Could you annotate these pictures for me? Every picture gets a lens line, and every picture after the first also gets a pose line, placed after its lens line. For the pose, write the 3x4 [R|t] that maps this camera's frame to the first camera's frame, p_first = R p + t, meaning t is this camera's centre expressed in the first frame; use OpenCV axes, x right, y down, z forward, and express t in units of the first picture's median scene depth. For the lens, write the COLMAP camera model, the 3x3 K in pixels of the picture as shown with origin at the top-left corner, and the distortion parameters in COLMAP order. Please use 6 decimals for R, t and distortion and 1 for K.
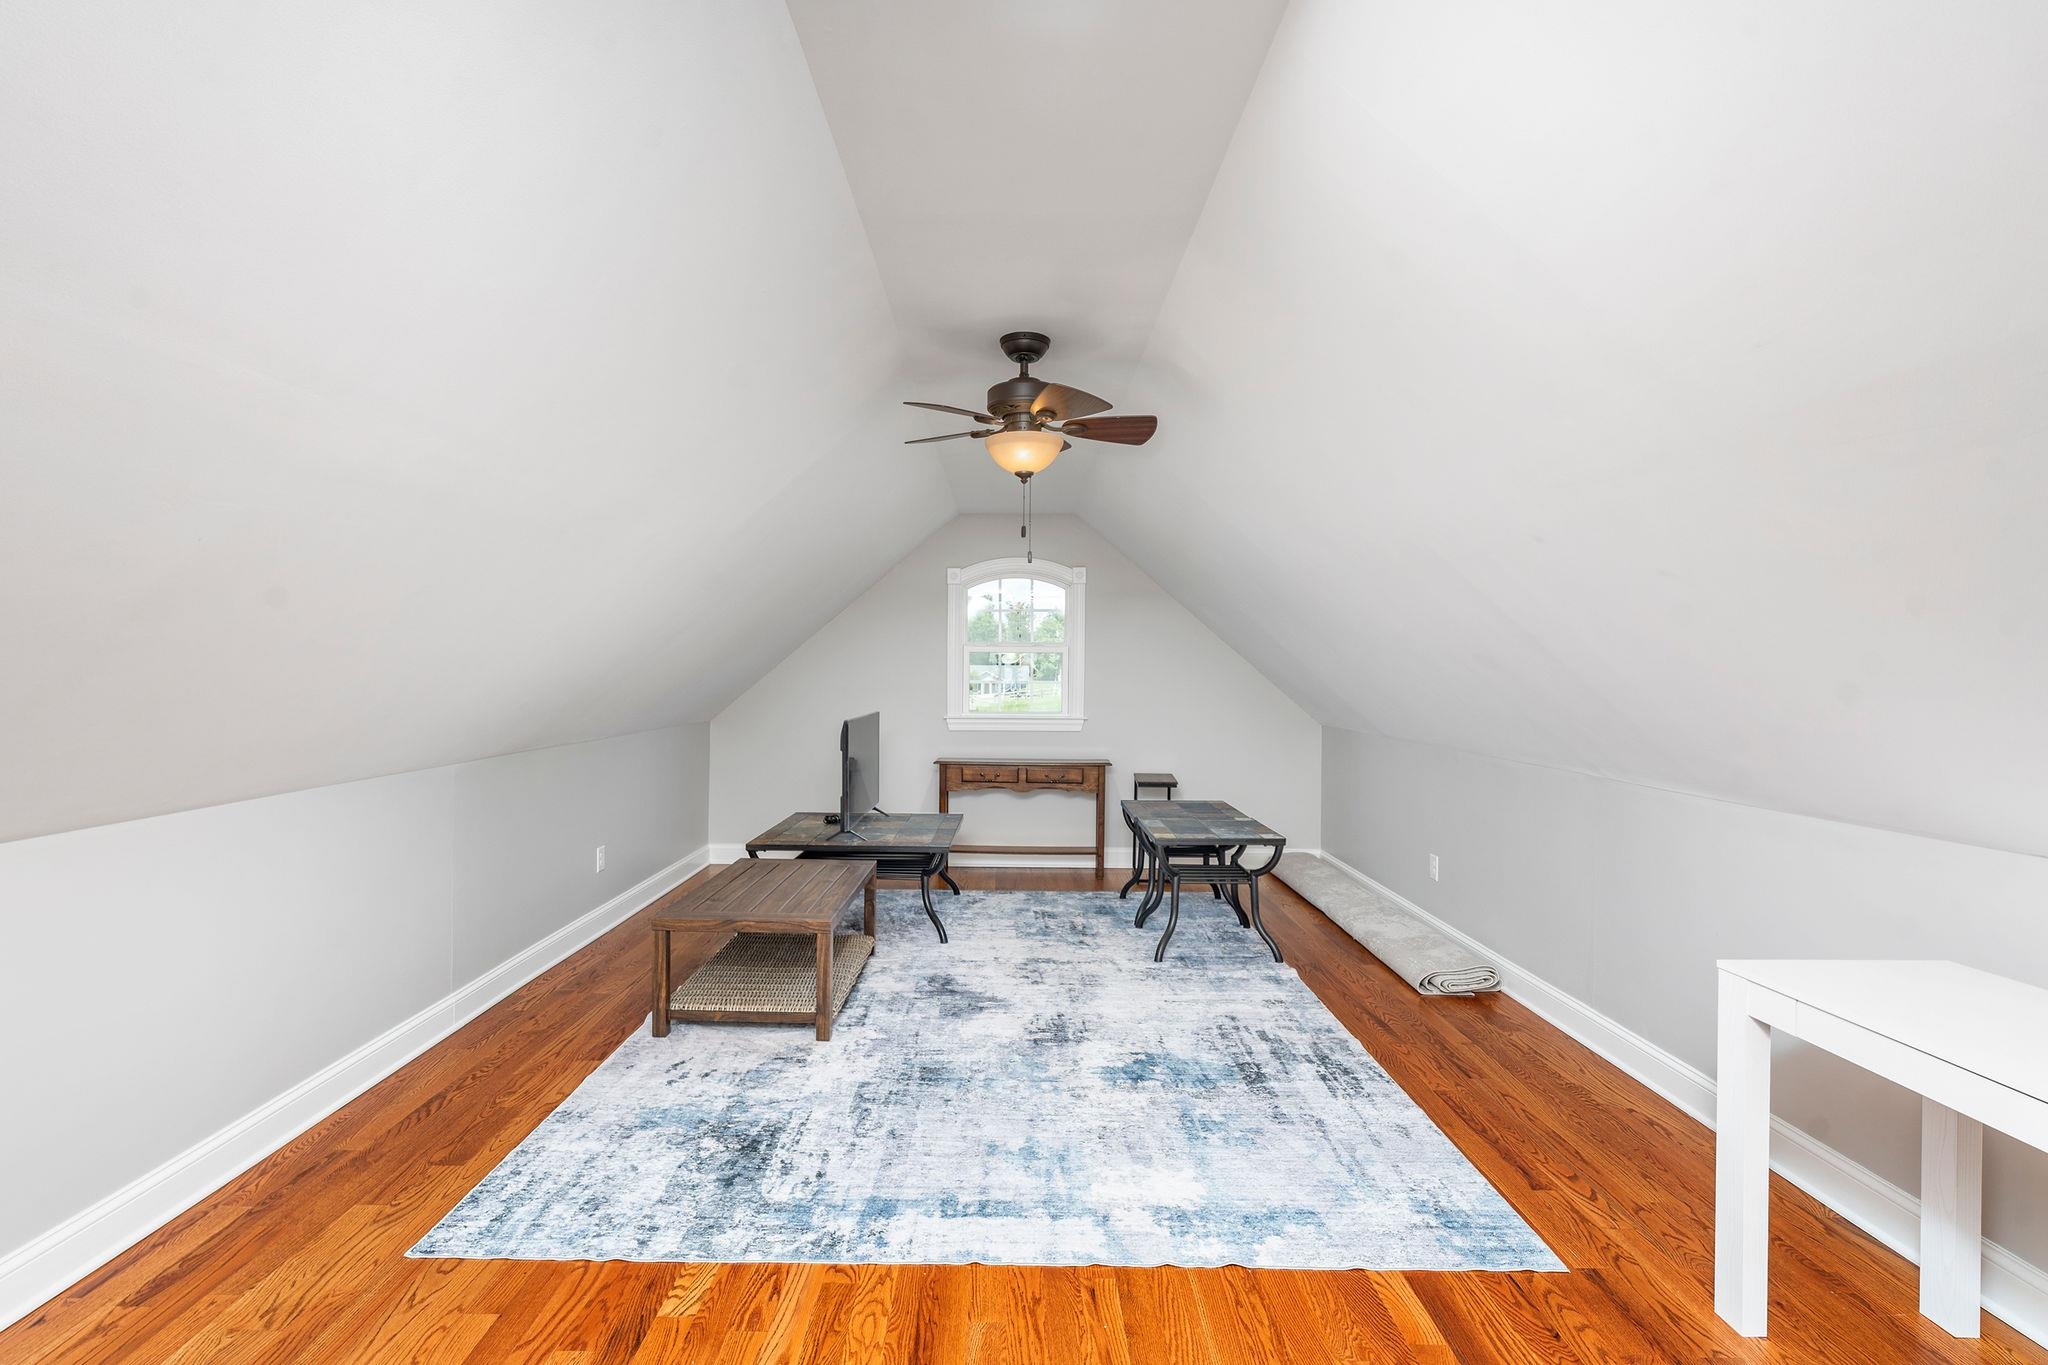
lens RADIAL K [[937.1, 0, 1021.7], [0, 937.1, 674.7], [0, 0, 1]] dist [0.000898, 0.000123]
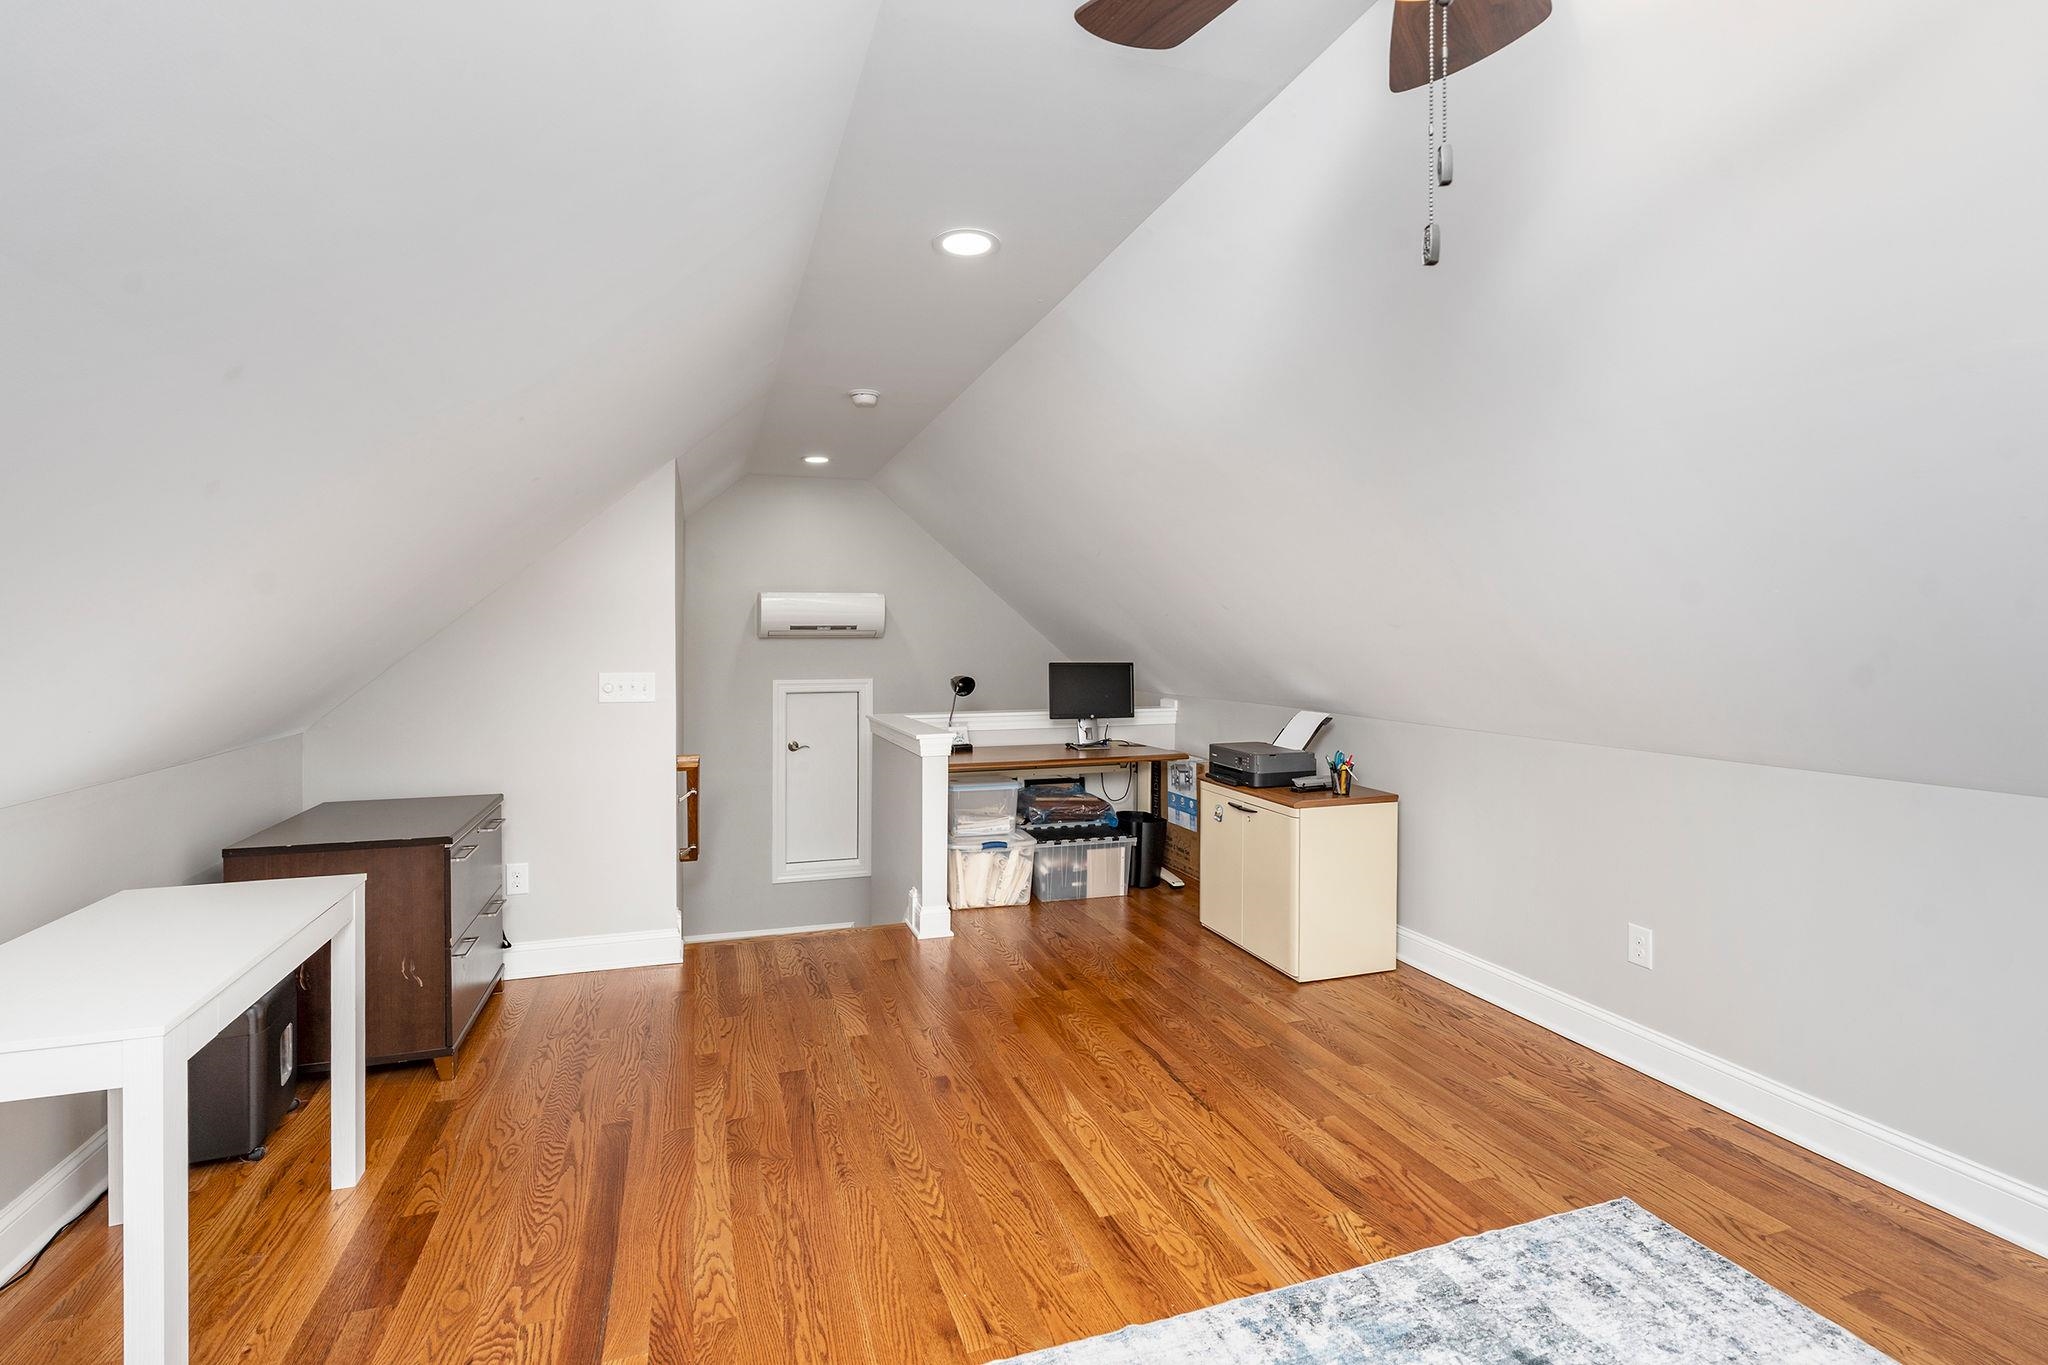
lens RADIAL K [[937.1, 0, 1023.9], [0, 937.1, 665.4], [0, 0, 1]] dist [0.000898, 0.000123]
pose [[-0.947880, 0.002907, -0.318613, 0.322778], [-0.007758, 0.999451, 0.032199, -0.005171], [0.318532, 0.032992, -0.947338, 1.814416]]
